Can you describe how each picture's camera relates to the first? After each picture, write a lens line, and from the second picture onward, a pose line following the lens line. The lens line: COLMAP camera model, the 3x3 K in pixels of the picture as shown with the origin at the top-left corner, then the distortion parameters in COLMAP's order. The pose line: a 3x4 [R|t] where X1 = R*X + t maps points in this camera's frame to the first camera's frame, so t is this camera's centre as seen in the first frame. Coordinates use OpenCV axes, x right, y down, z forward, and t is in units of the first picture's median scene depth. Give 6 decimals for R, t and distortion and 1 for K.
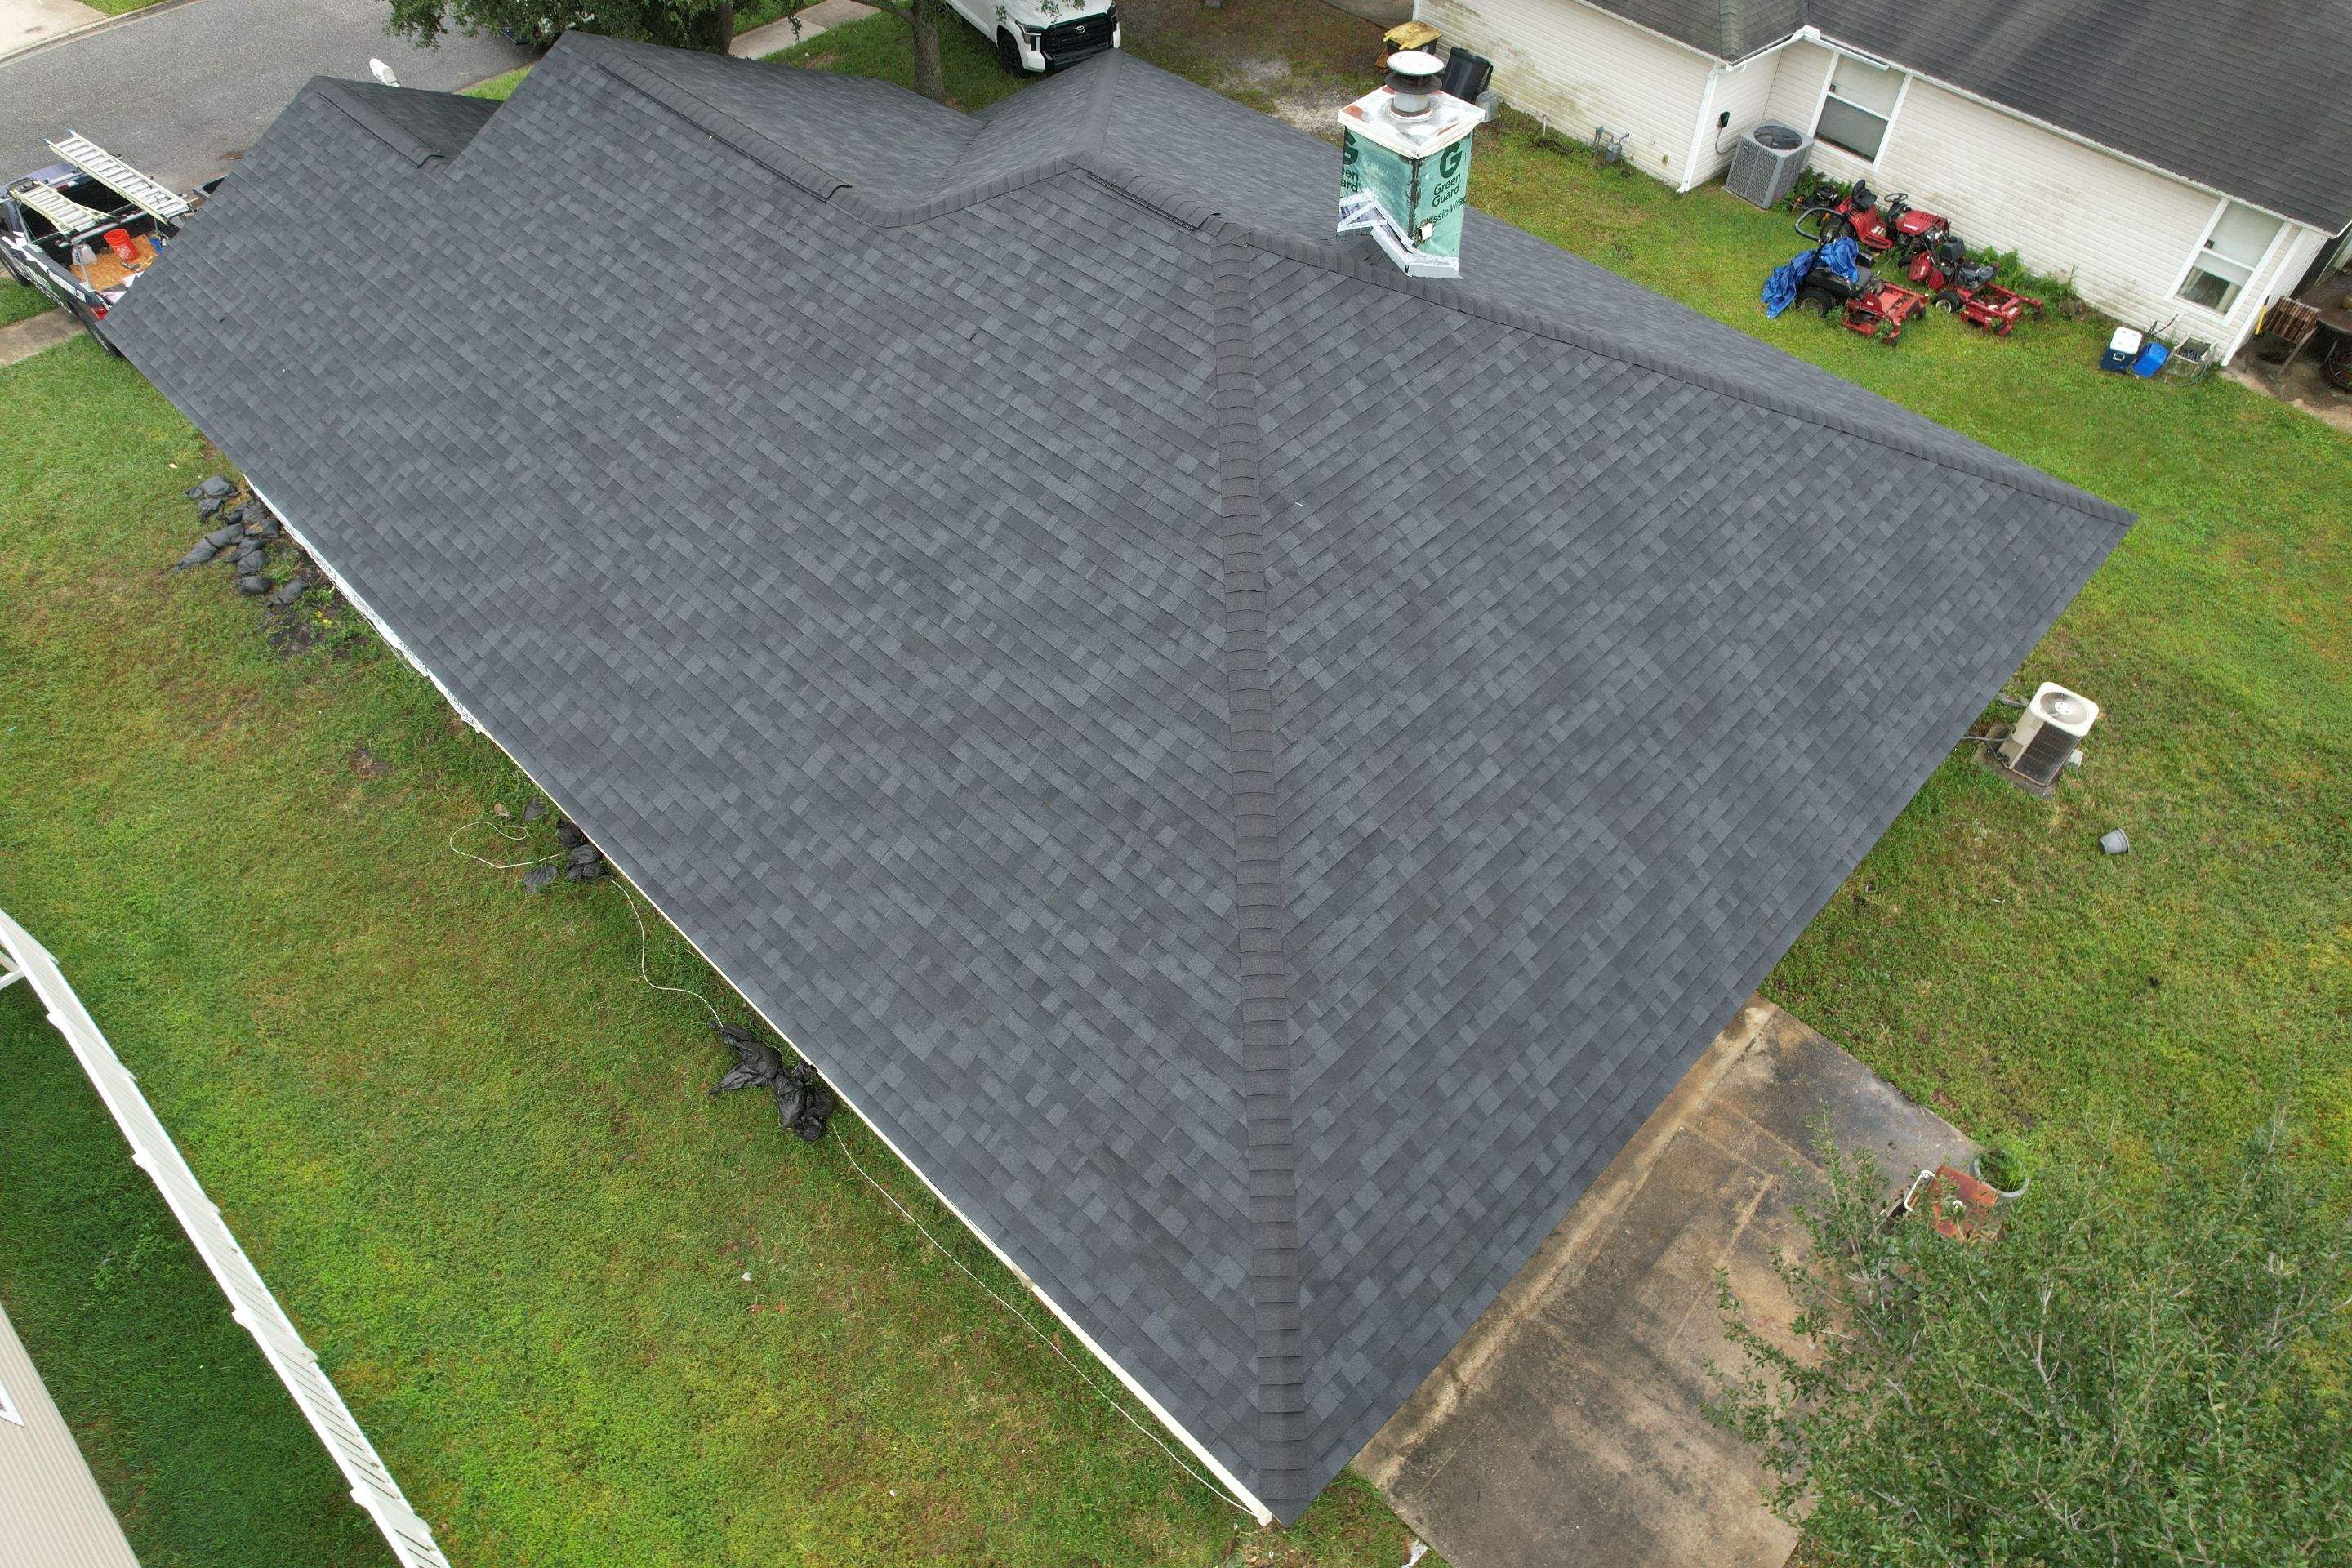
lens RADIAL K [[1486.7, 0, 1182.4], [0, 1486.7, 786.3], [0, 0, 1]] dist [-0.039555, 0.000794]
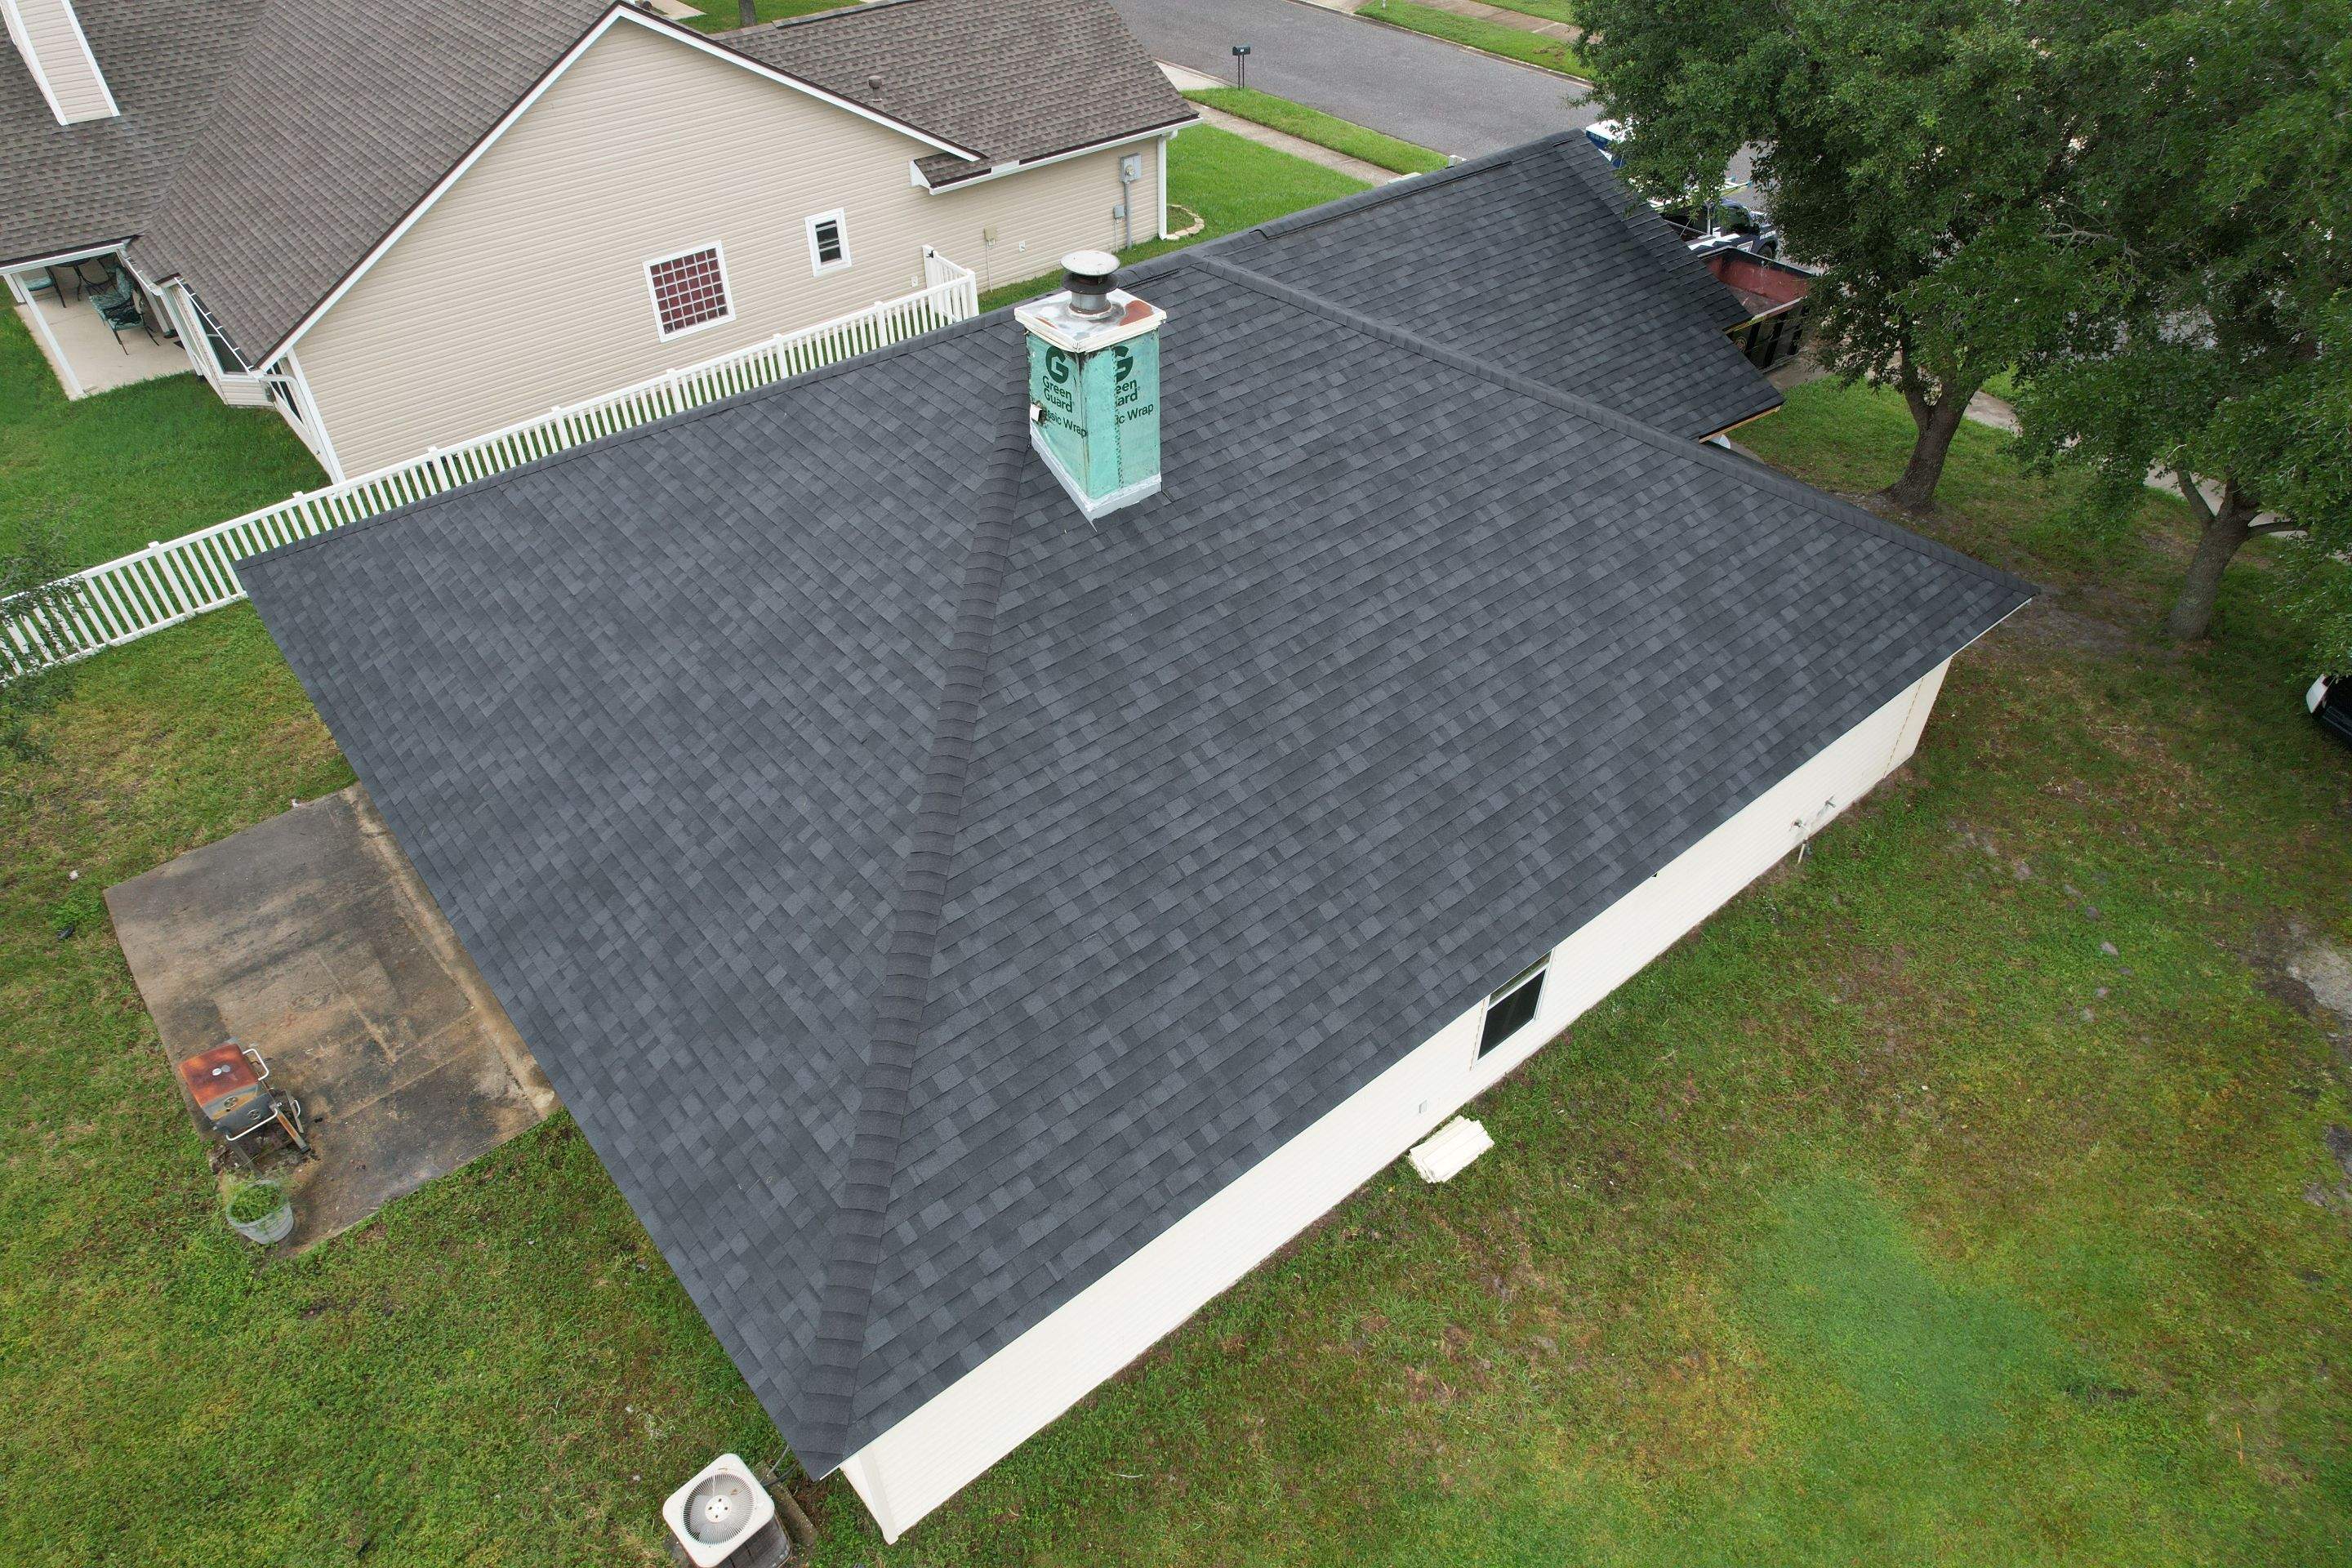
lens RADIAL K [[1486.7, 0, 1179.0], [0, 1486.7, 786.8], [0, 0, 1]] dist [-0.039555, 0.000794]
pose [[-0.103865, 0.661348, -0.742854, 1.019614], [-0.771324, 0.417972, 0.479957, -0.794825], [0.627911, 0.622831, 0.466701, 0.736565]]
